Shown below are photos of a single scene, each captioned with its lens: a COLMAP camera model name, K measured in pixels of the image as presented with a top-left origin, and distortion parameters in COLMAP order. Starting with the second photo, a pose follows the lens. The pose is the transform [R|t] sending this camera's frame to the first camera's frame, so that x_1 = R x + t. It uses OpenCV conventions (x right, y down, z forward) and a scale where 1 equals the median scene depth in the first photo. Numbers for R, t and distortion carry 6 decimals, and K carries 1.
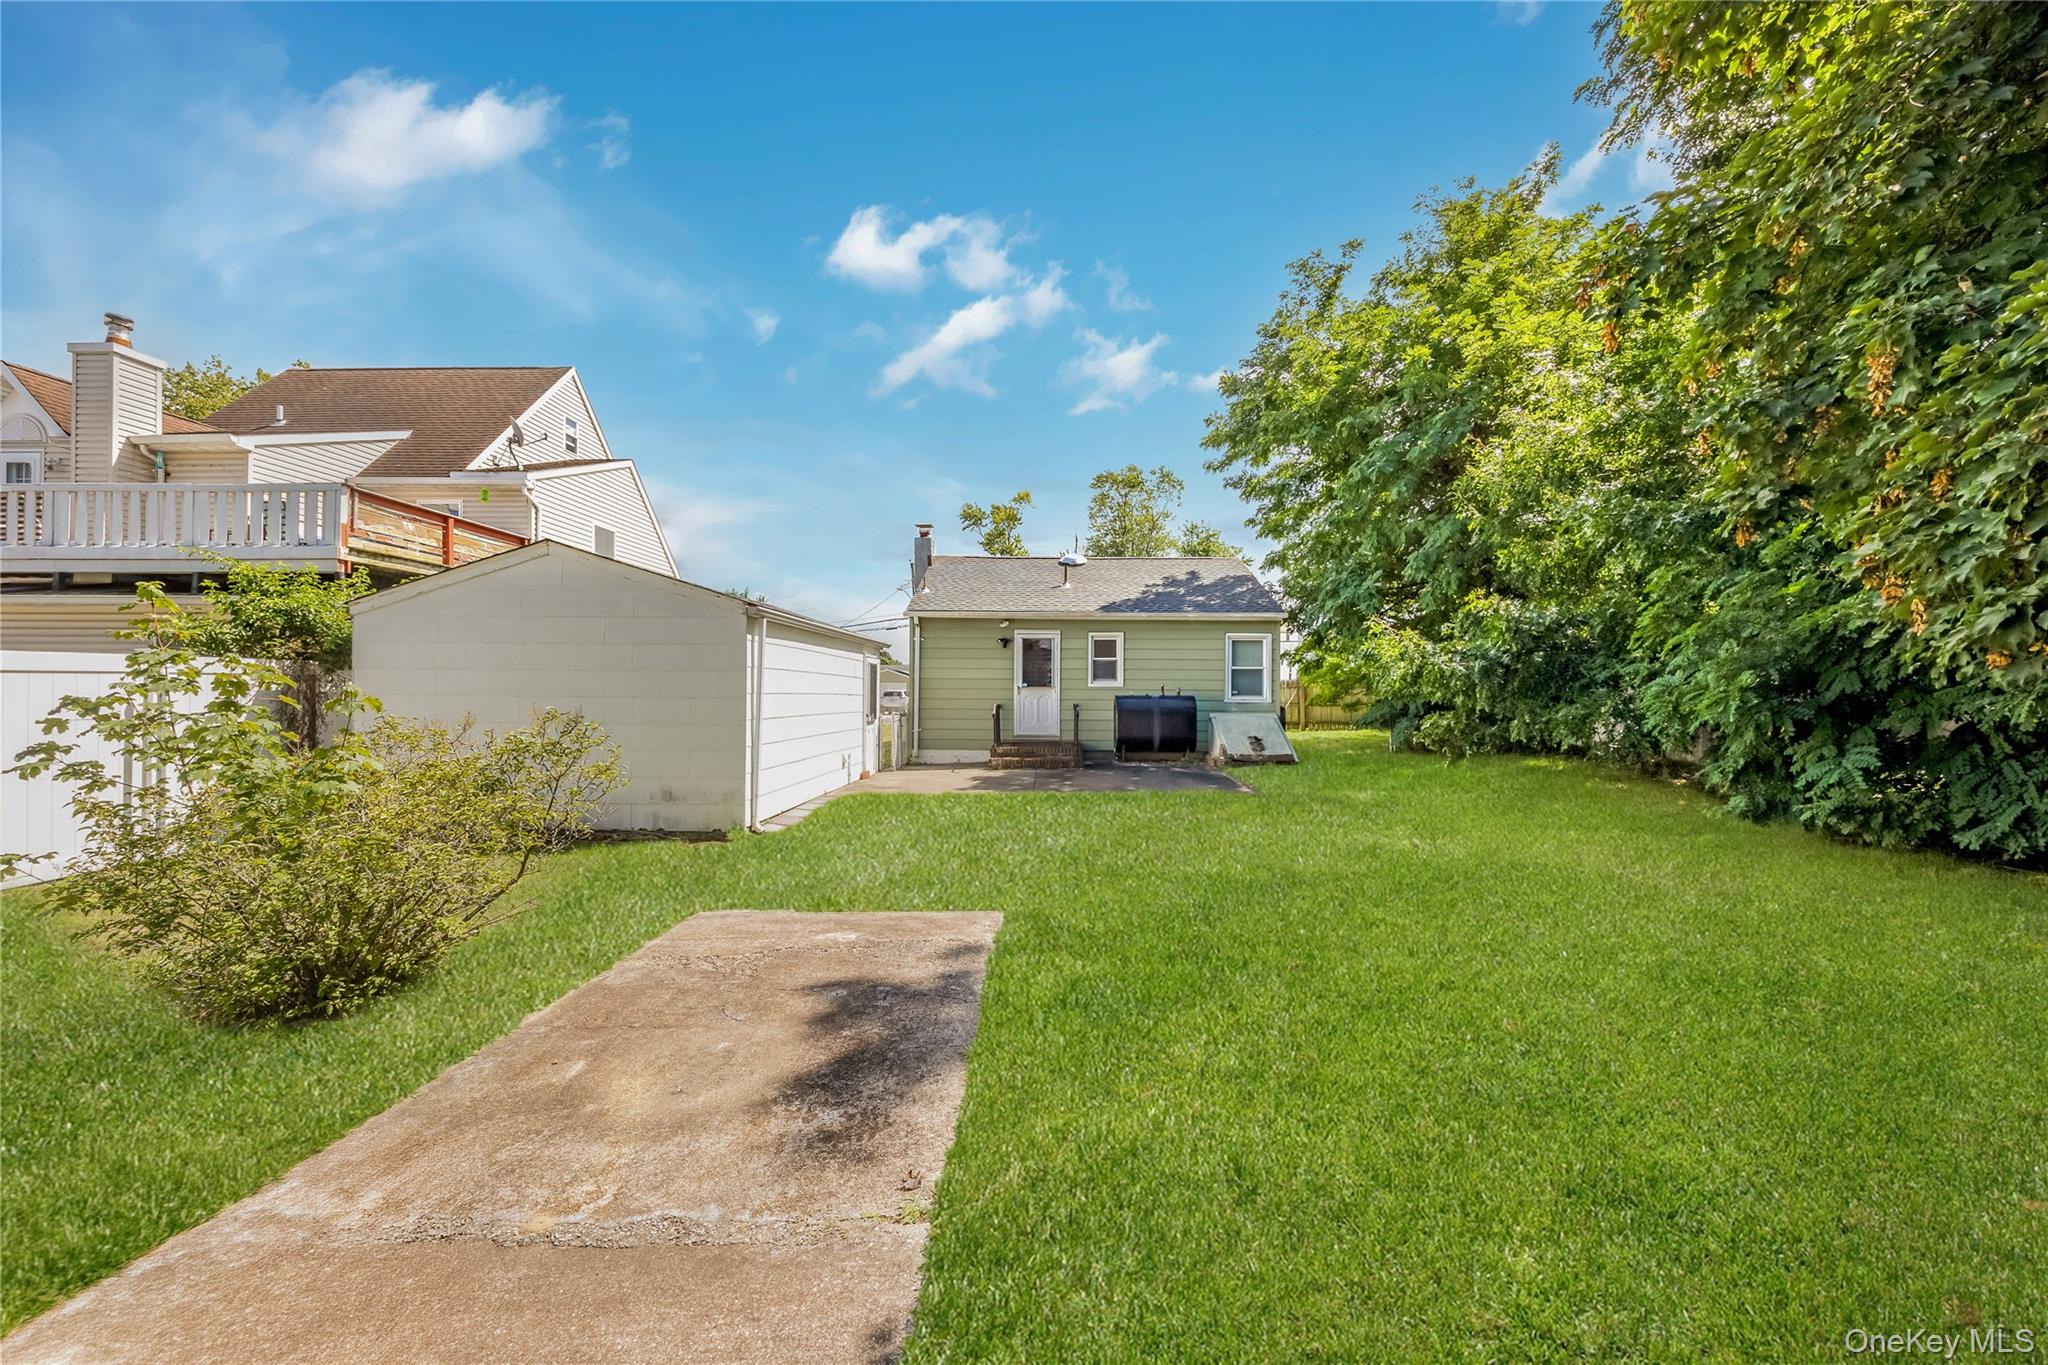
lens RADIAL K [[815.9, 0, 1027.0], [0, 815.9, 683.3], [0, 0, 1]] dist [-0.004067, 0.000600]
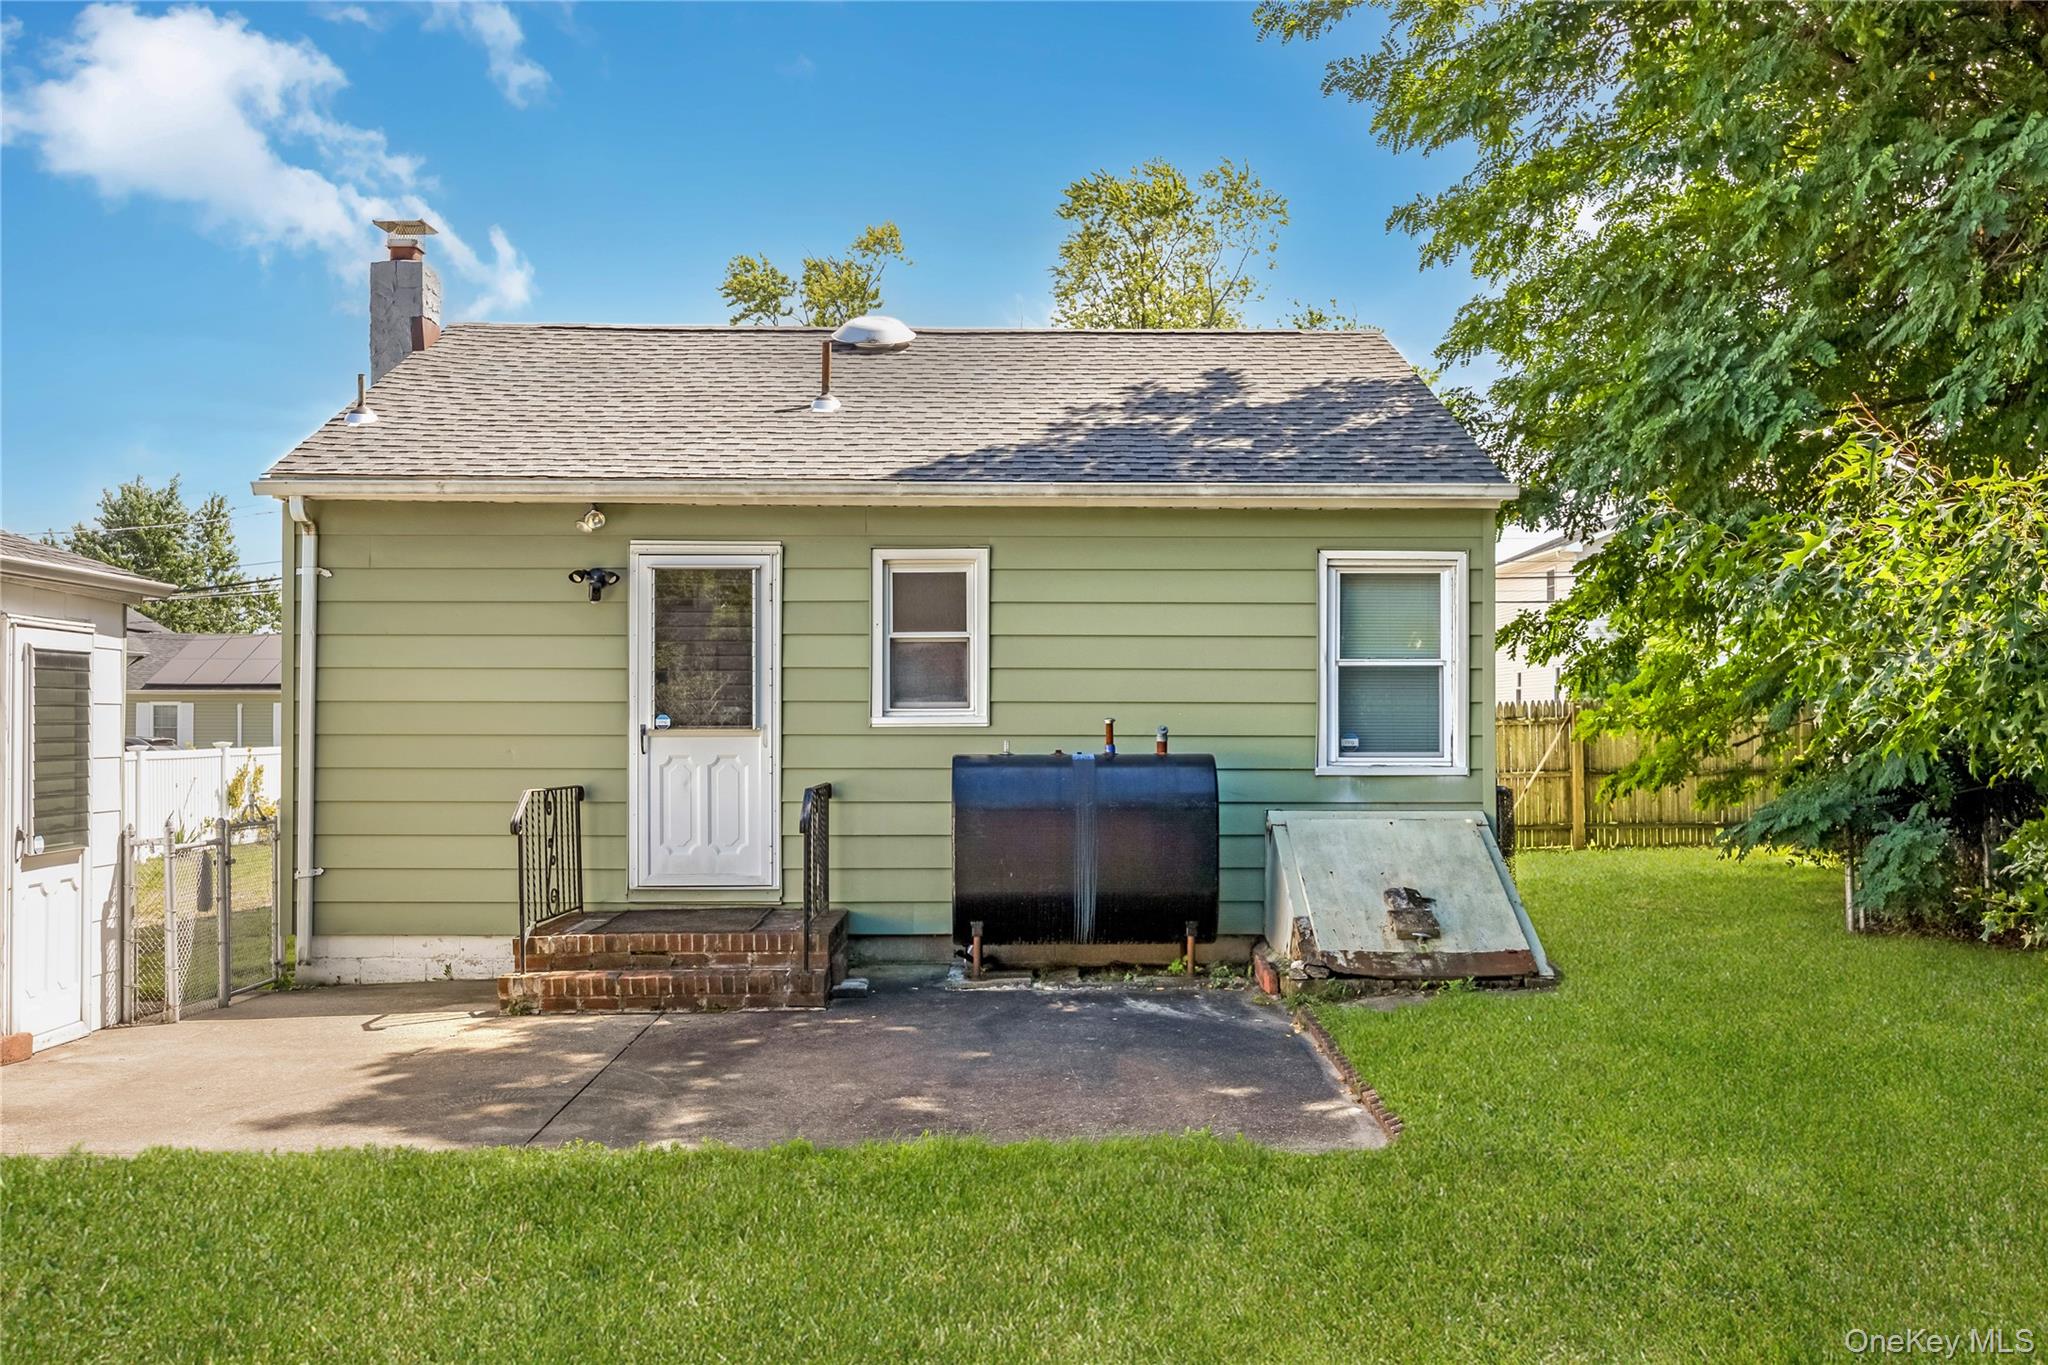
lens RADIAL K [[1869.4, 0, 1069.5], [0, 1869.4, 688.0], [0, 0, 1]] dist [0.027976, 0.000000]
pose [[0.998857, -0.004825, 0.047555, 0.117527], [0.005575, 0.999862, -0.015635, 0.001159], [-0.047473, 0.015882, 0.998746, 0.304336]]
